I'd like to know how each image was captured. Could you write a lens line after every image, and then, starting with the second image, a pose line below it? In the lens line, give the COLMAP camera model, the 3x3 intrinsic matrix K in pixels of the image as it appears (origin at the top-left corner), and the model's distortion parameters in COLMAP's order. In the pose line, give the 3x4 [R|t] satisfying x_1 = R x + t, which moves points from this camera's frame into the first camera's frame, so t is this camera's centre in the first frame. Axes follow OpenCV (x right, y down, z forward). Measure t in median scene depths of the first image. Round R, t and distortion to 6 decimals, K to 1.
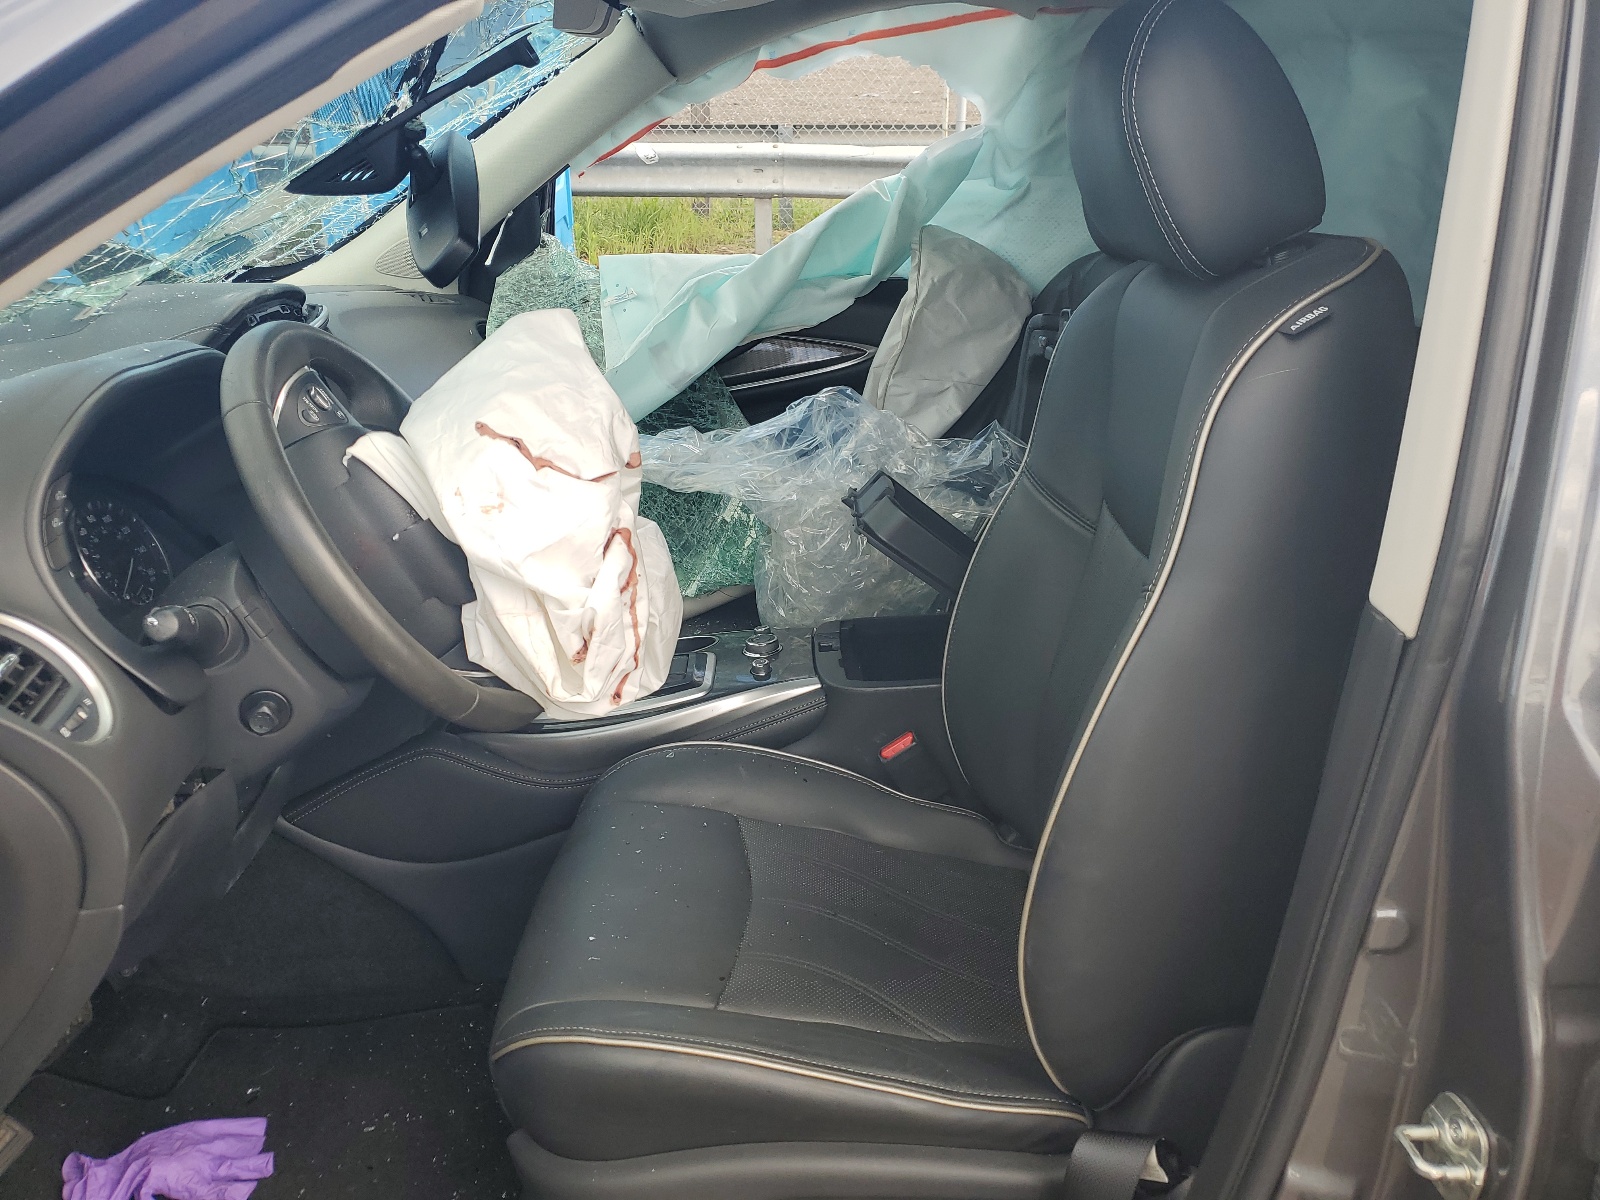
lens RADIAL K [[997.9, 0, 800.0], [0, 997.9, 600.0], [0, 0, 1]] dist [-0.072874, -0.000921]
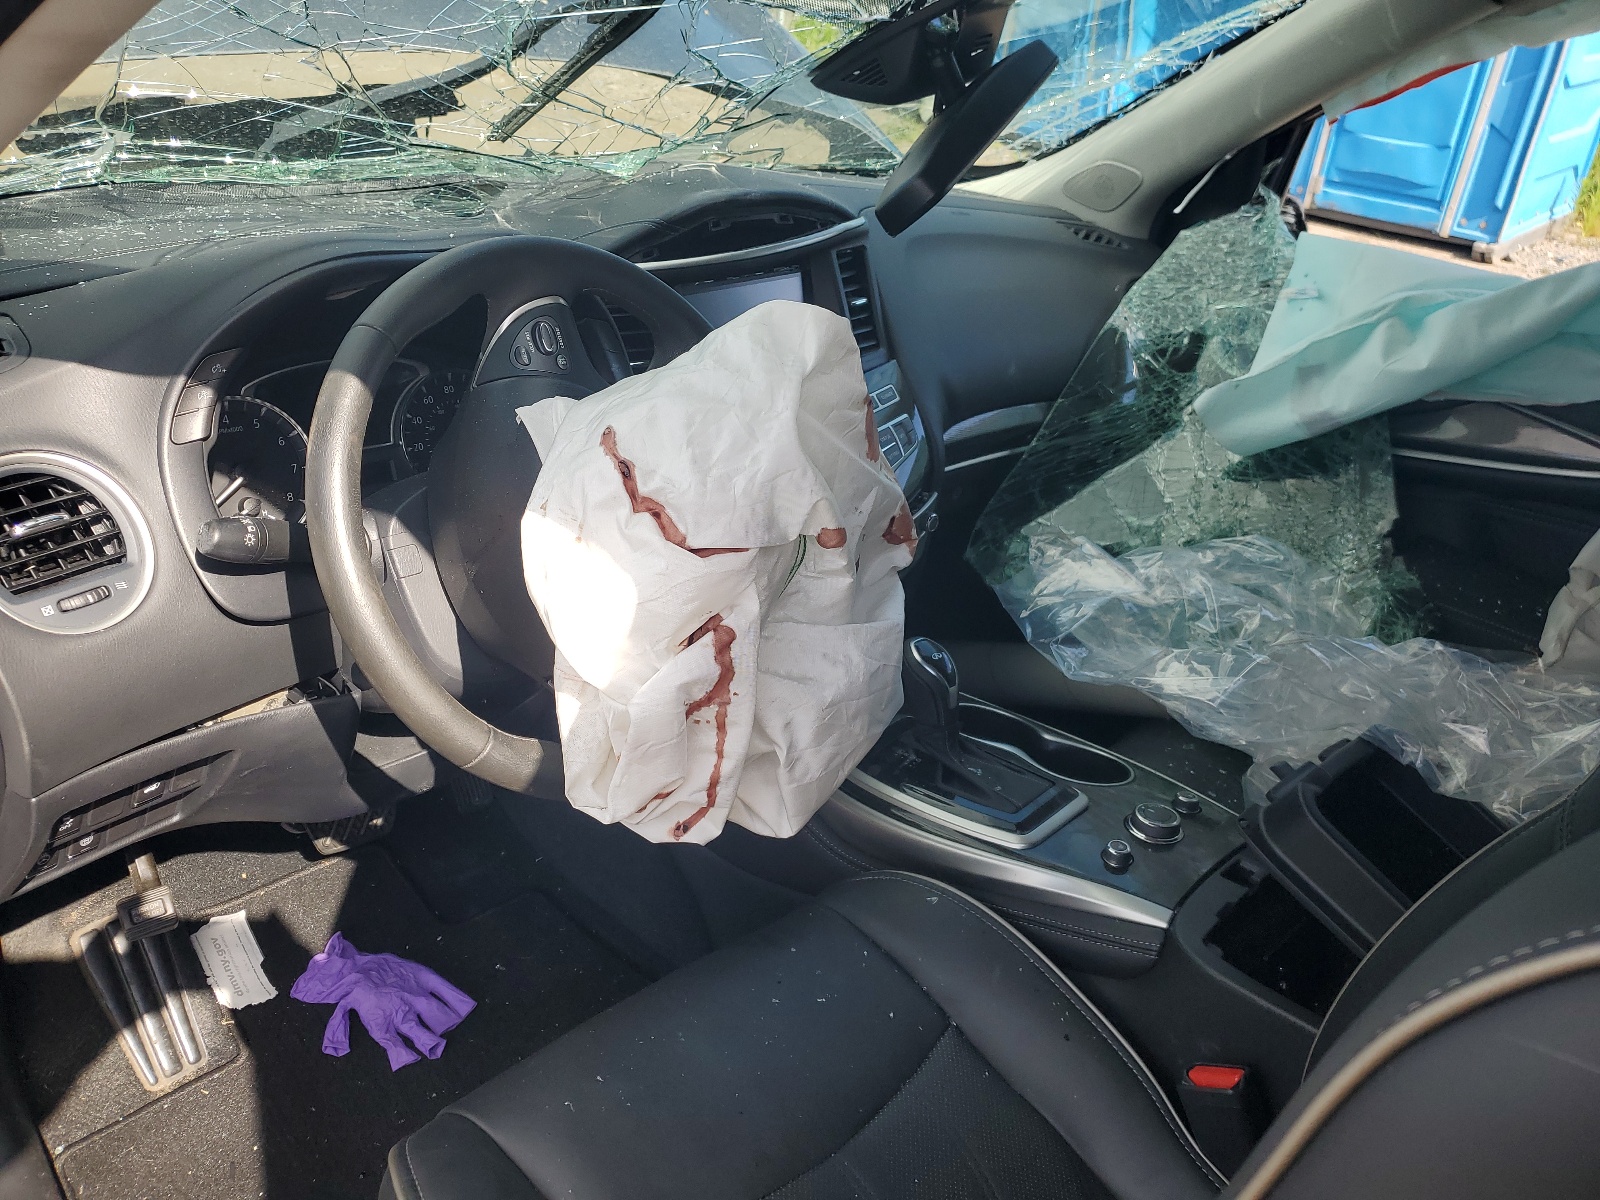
lens RADIAL K [[1111.5, 0, 800.0], [0, 1111.5, 600.0], [0, 0, 1]] dist [0.002500, -0.107122]
pose [[0.723777, 0.380204, -0.575840, 0.120241], [-0.364066, 0.919314, 0.149390, -0.087946], [0.586176, 0.101518, 0.803798, 0.151123]]
